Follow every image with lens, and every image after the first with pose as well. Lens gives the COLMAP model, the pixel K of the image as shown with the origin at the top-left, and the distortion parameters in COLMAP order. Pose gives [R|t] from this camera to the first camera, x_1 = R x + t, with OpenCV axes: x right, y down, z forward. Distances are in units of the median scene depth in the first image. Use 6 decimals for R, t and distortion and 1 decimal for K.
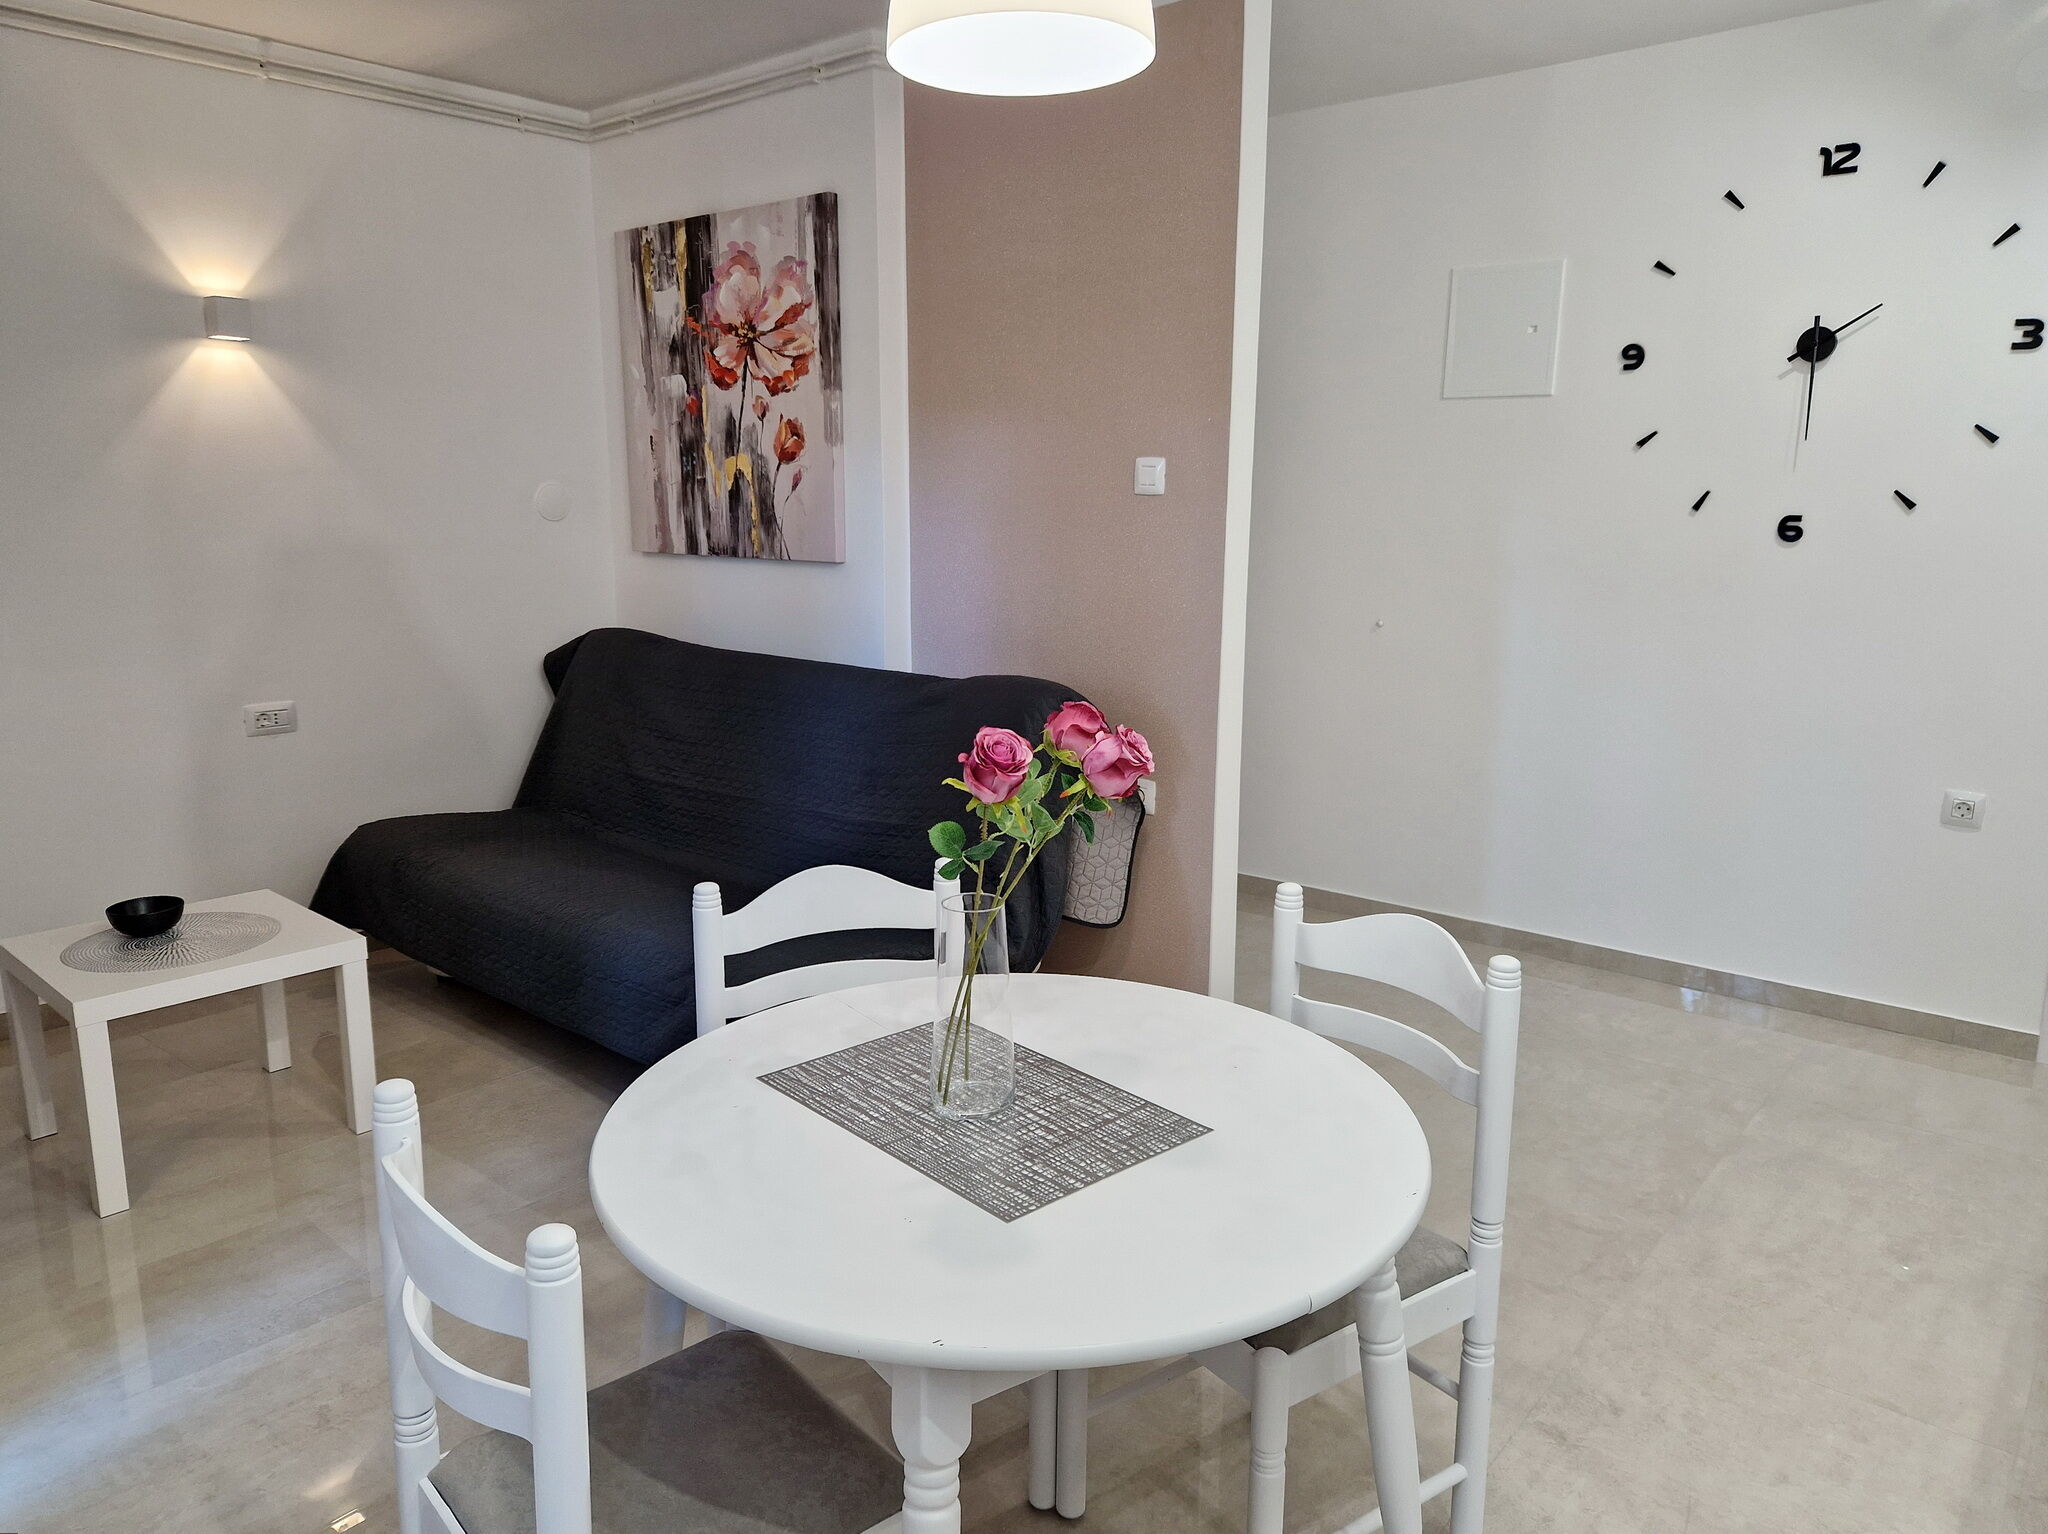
lens RADIAL K [[1388.3, 0, 1025.8], [0, 1388.3, 779.0], [0, 0, 1]] dist [0.068317, -0.060843]
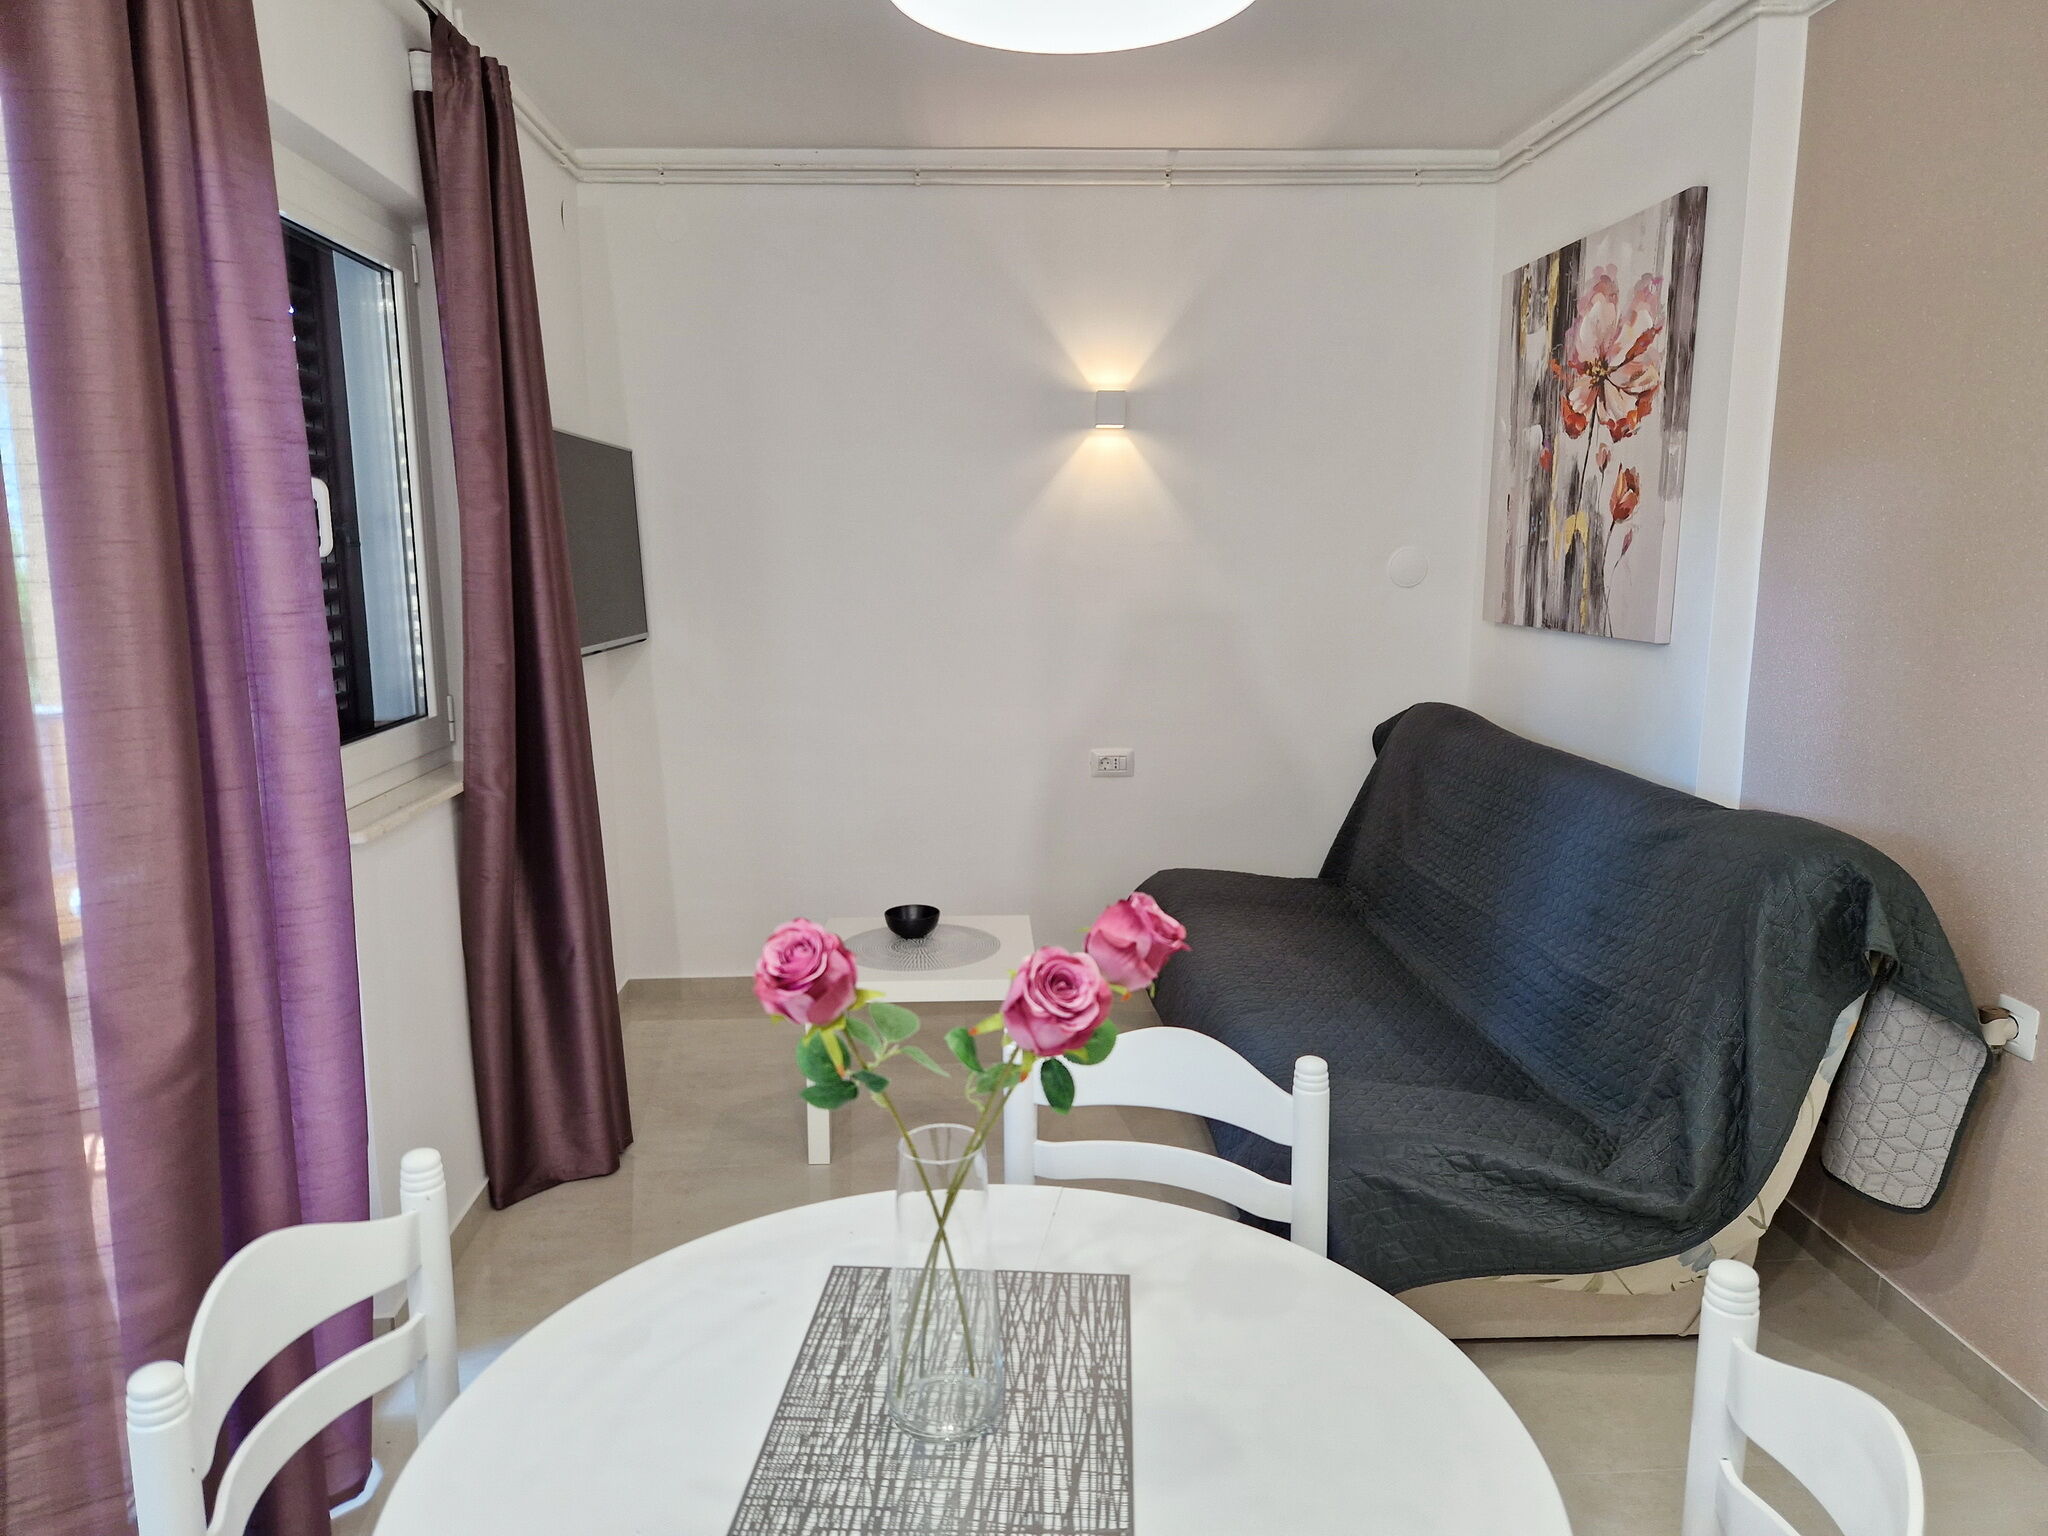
lens RADIAL K [[1372.0, 0, 1024.0], [0, 1372.0, 768.0], [0, 0, 1]] dist [0.067776, -0.062967]
pose [[0.696706, 0.109255, -0.708988, 0.183082], [-0.138400, 0.990237, 0.016594, -0.047220], [0.703879, 0.086562, 0.705026, 0.186012]]
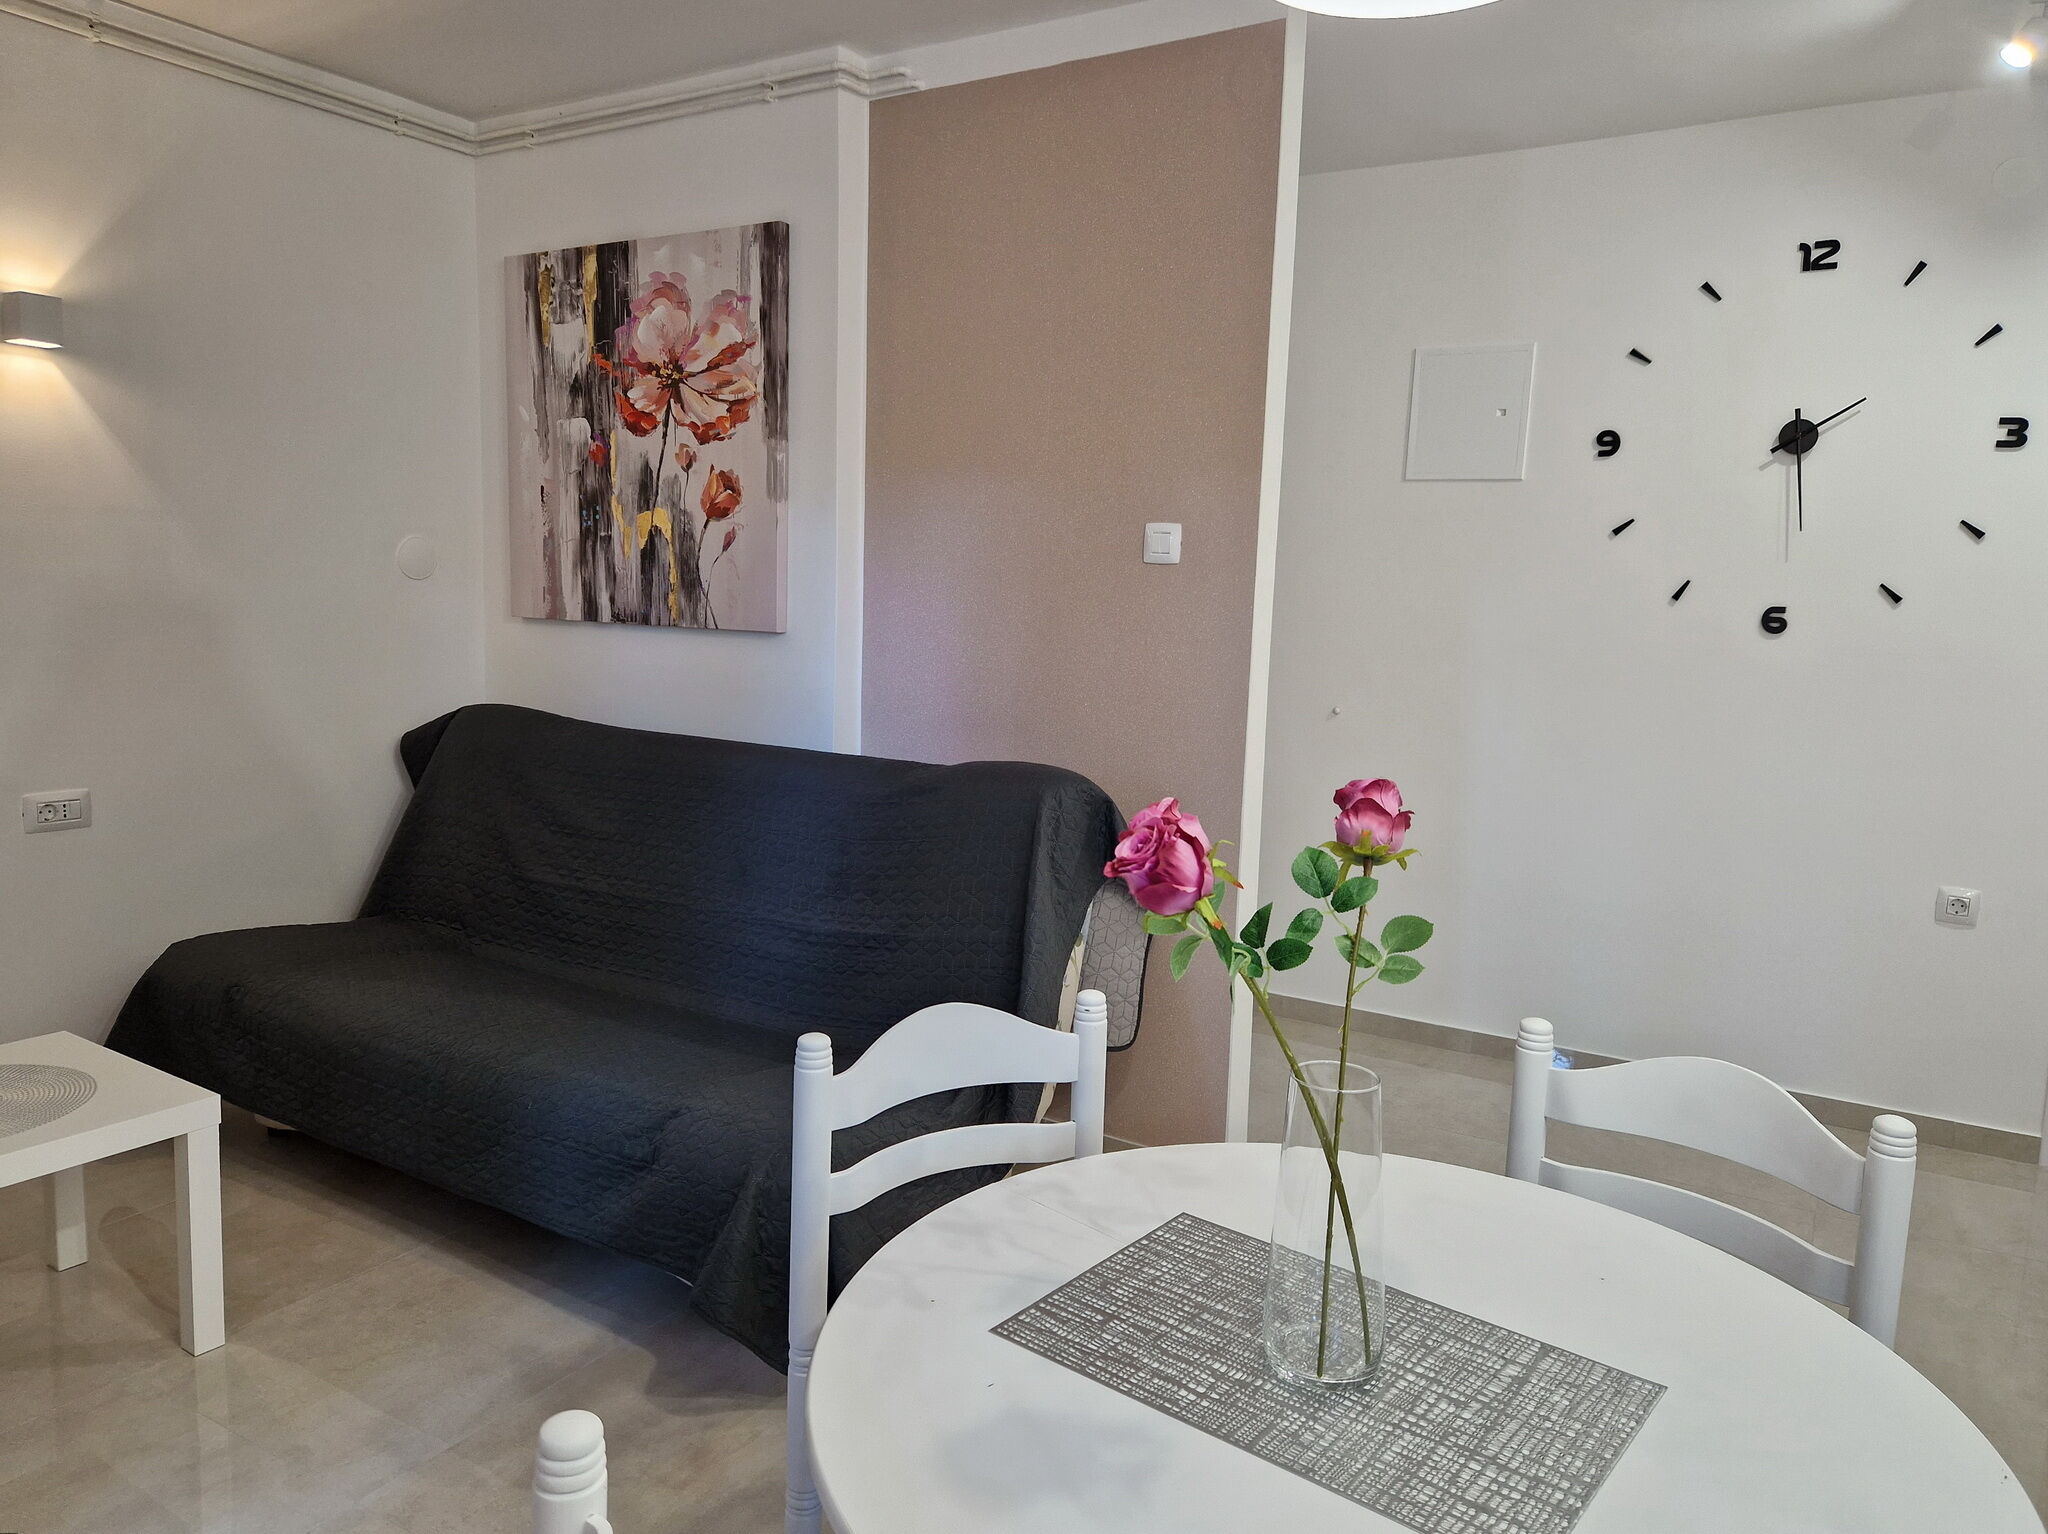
lens RADIAL K [[1390.5, 0, 1037.3], [0, 1390.5, 768.6], [0, 0, 1]] dist [0.066558, -0.055806]
pose [[0.986920, 0.006145, 0.161096, -0.114040], [0.005214, 0.997534, -0.069991, -0.007437], [-0.161129, 0.069915, 0.984454, 0.112177]]
